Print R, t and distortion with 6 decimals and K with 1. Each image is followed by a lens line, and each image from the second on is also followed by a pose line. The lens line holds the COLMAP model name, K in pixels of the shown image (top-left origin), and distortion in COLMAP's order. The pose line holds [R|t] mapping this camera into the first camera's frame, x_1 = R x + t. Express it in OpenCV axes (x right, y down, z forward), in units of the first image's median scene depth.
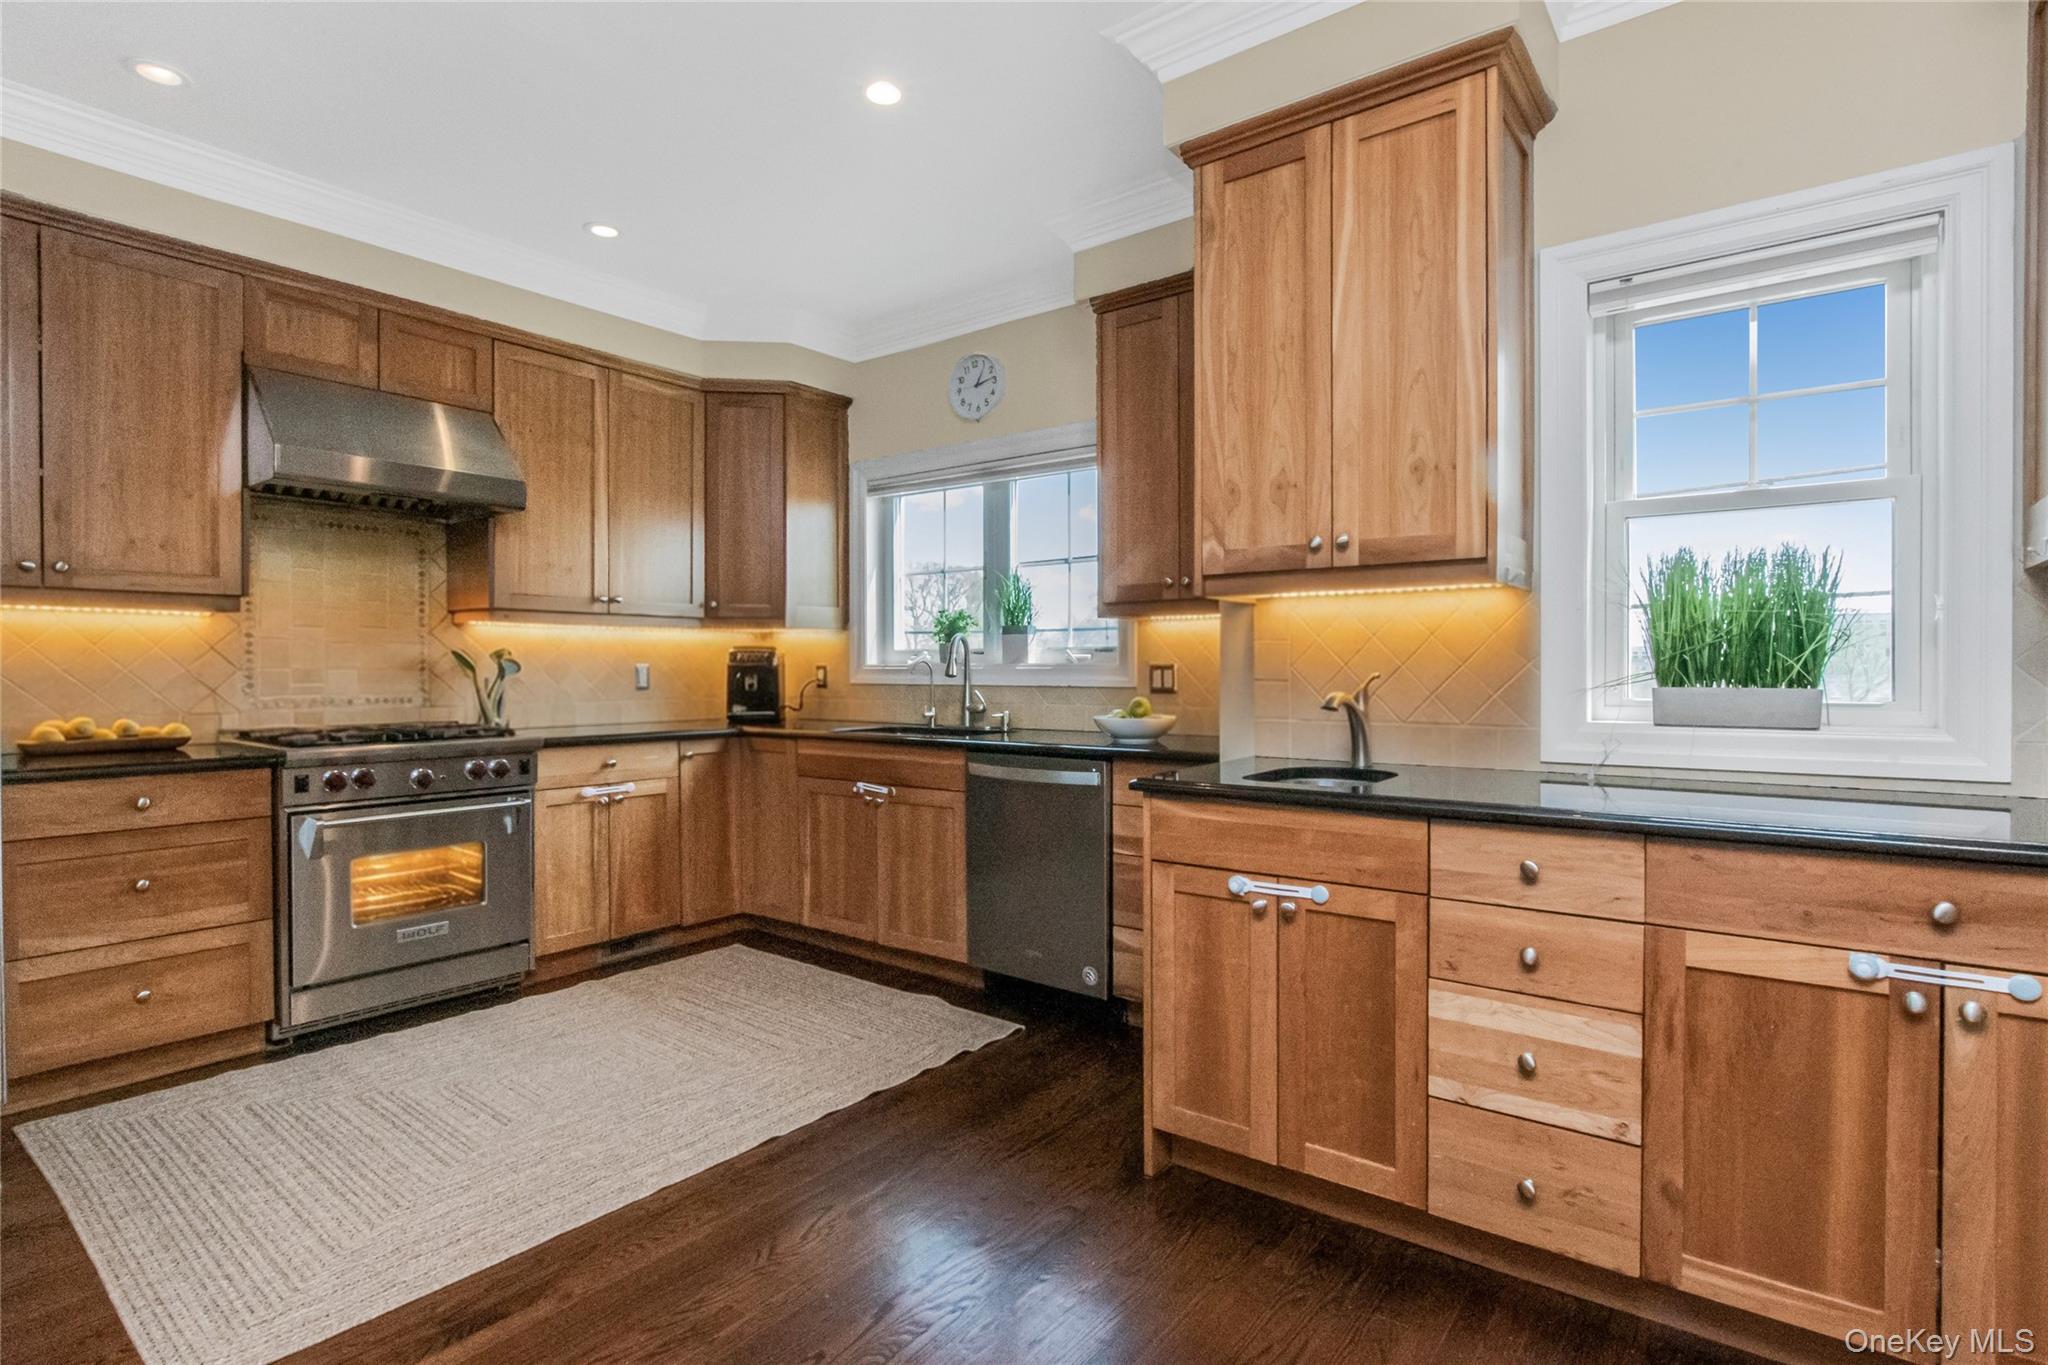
lens RADIAL K [[1014.5, 0, 1026.4], [0, 1014.5, 683.2], [0, 0, 1]] dist [-0.010217, 0.001237]
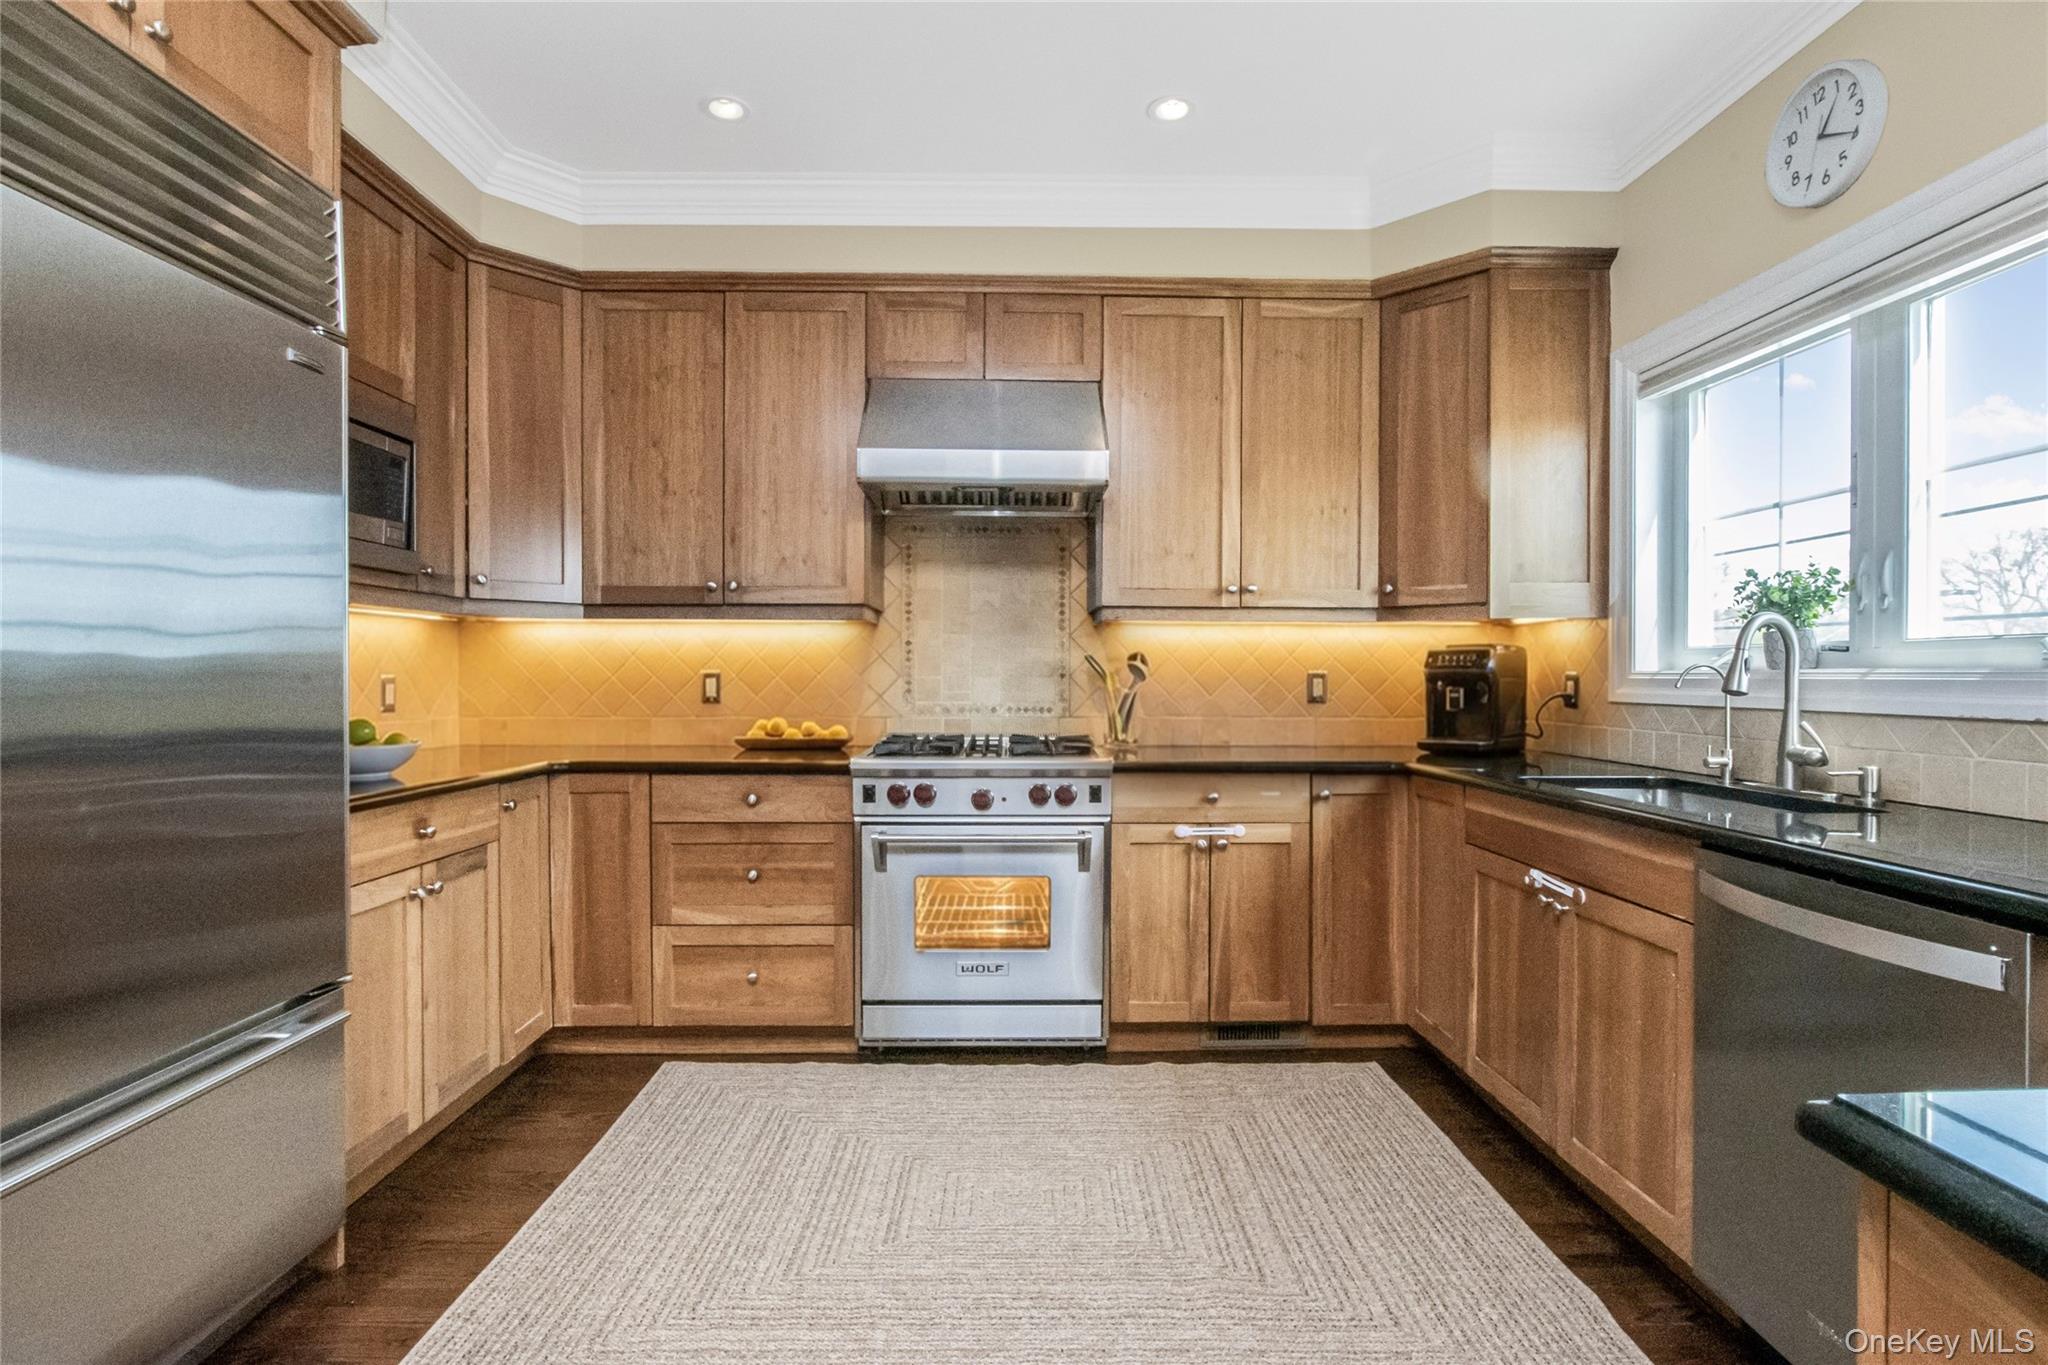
lens RADIAL K [[1014.5, 0, 1026.0], [0, 1014.5, 686.1], [0, 0, 1]] dist [-0.010217, 0.001237]
pose [[0.628100, 0.011715, -0.778045, 0.106970], [-0.015191, 0.999881, 0.002792, -0.007035], [0.777985, 0.010066, 0.628203, 0.389811]]
